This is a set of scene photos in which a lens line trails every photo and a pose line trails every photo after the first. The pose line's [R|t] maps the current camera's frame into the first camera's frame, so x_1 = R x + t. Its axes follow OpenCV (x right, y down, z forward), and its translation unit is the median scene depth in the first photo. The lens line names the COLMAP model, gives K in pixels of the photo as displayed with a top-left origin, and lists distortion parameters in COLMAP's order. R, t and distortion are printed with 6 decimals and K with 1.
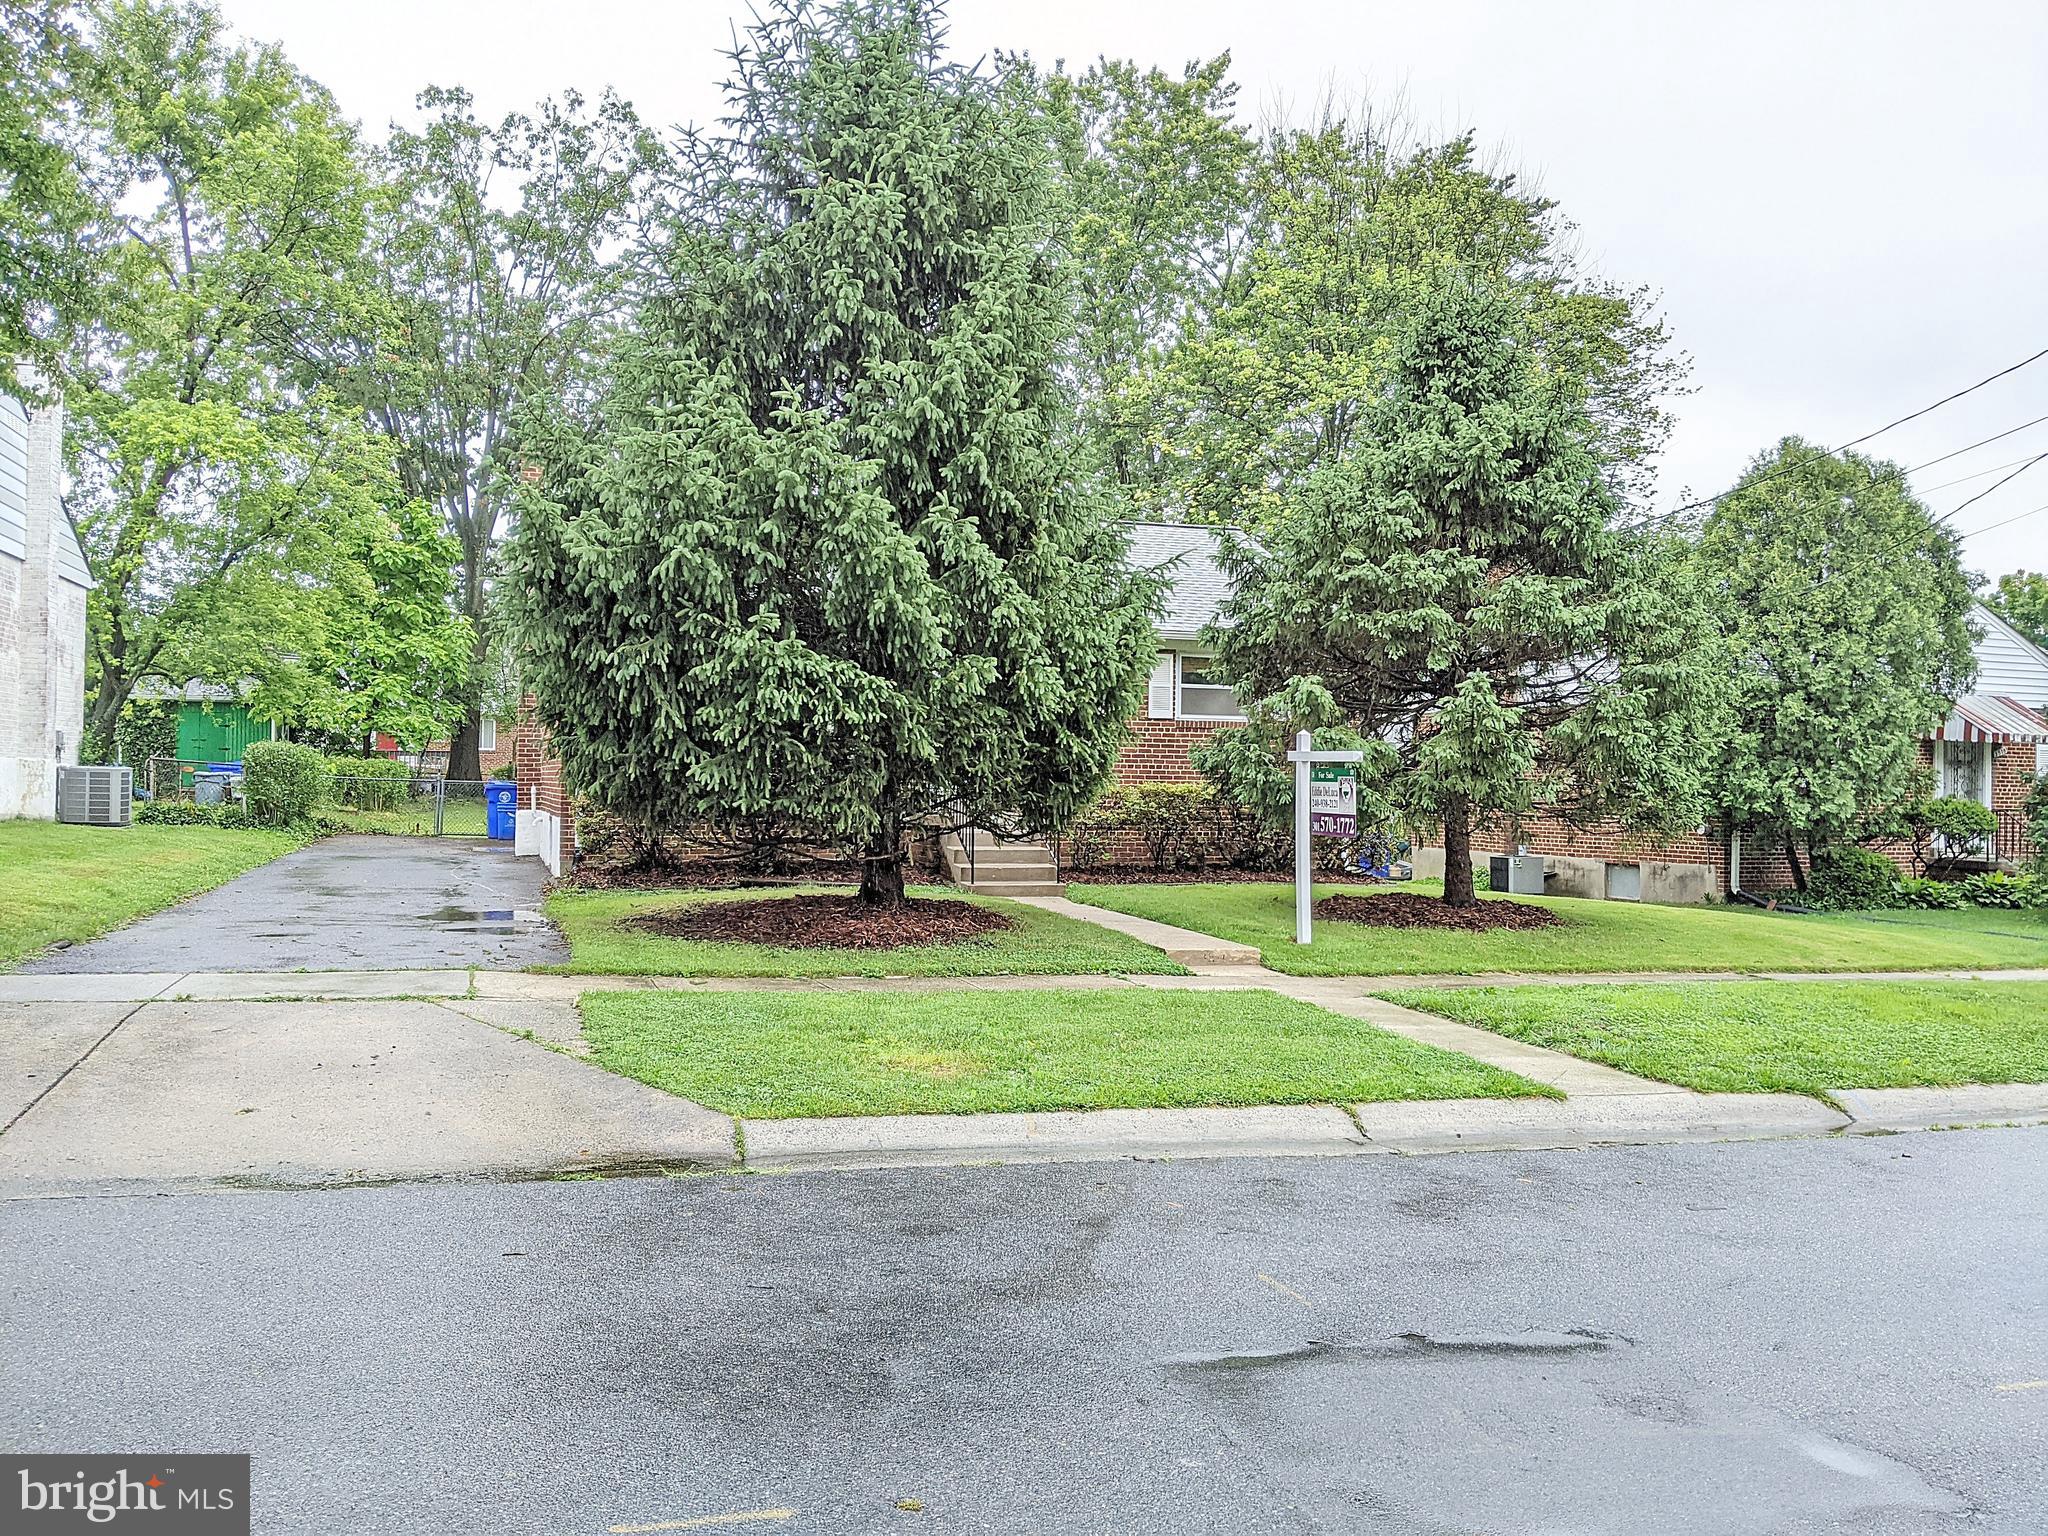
lens RADIAL K [[1637.8, 0, 1025.3], [0, 1637.8, 767.2], [0, 0, 1]] dist [0.073593, -0.126208]
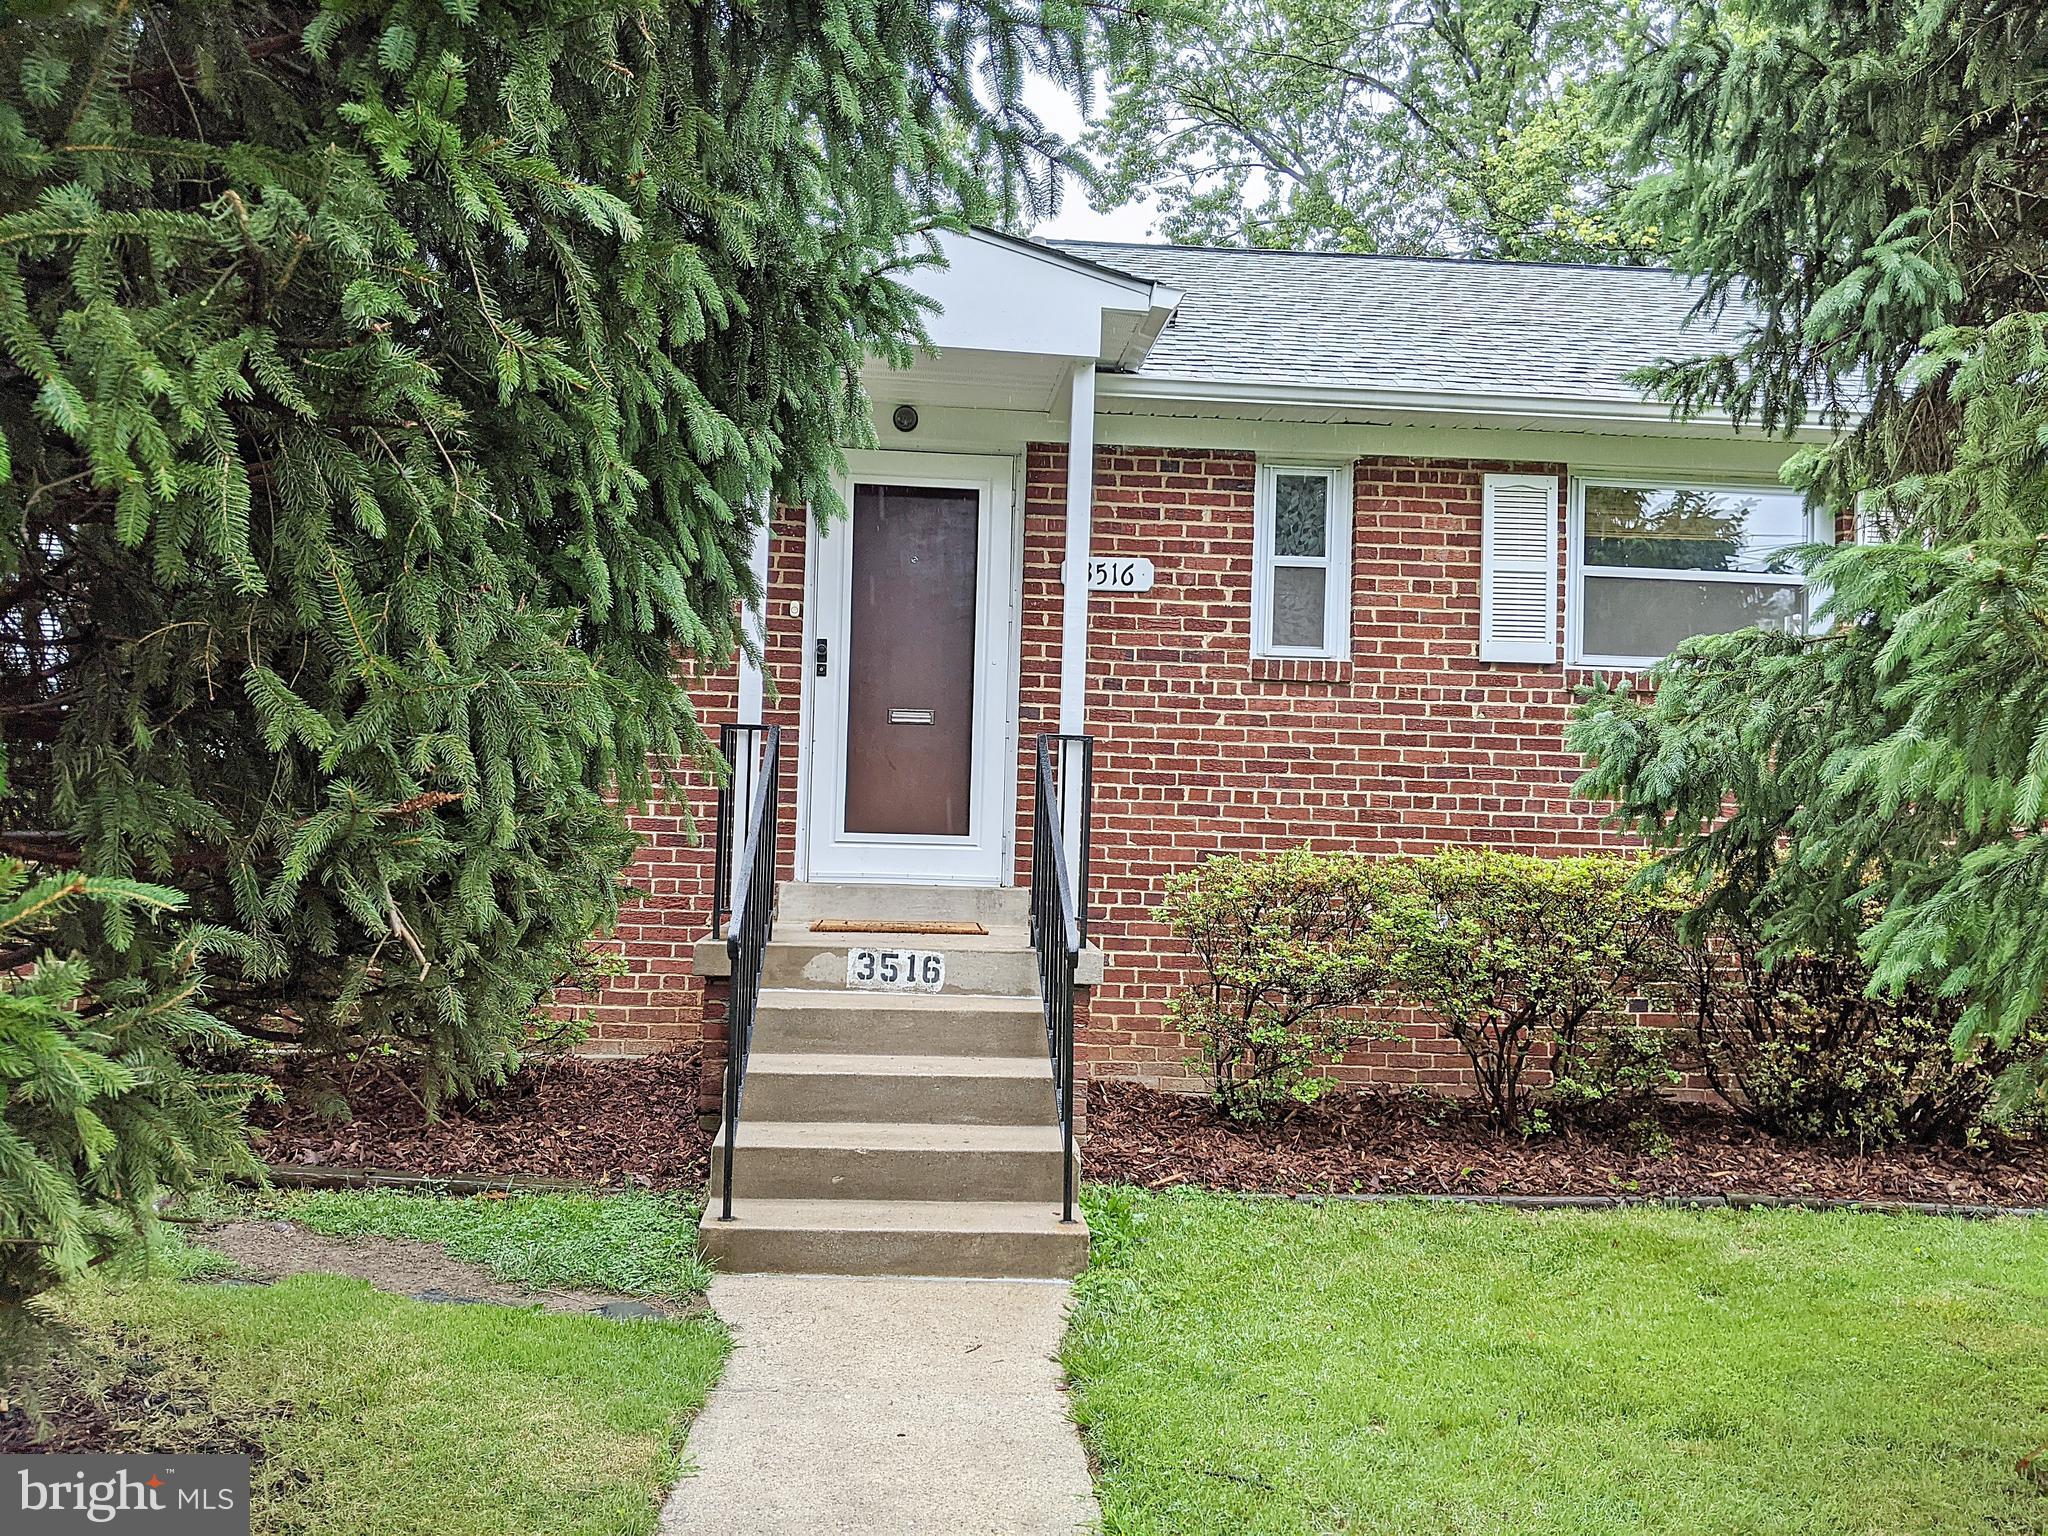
lens RADIAL K [[1637.8, 0, 1021.4], [0, 1637.8, 771.6], [0, 0, 1]] dist [0.073593, -0.126208]
pose [[0.965772, 0.006150, -0.259319, 0.075101], [-0.014093, 0.999486, -0.028783, 0.004402], [0.259009, 0.031452, 0.965363, 0.669700]]
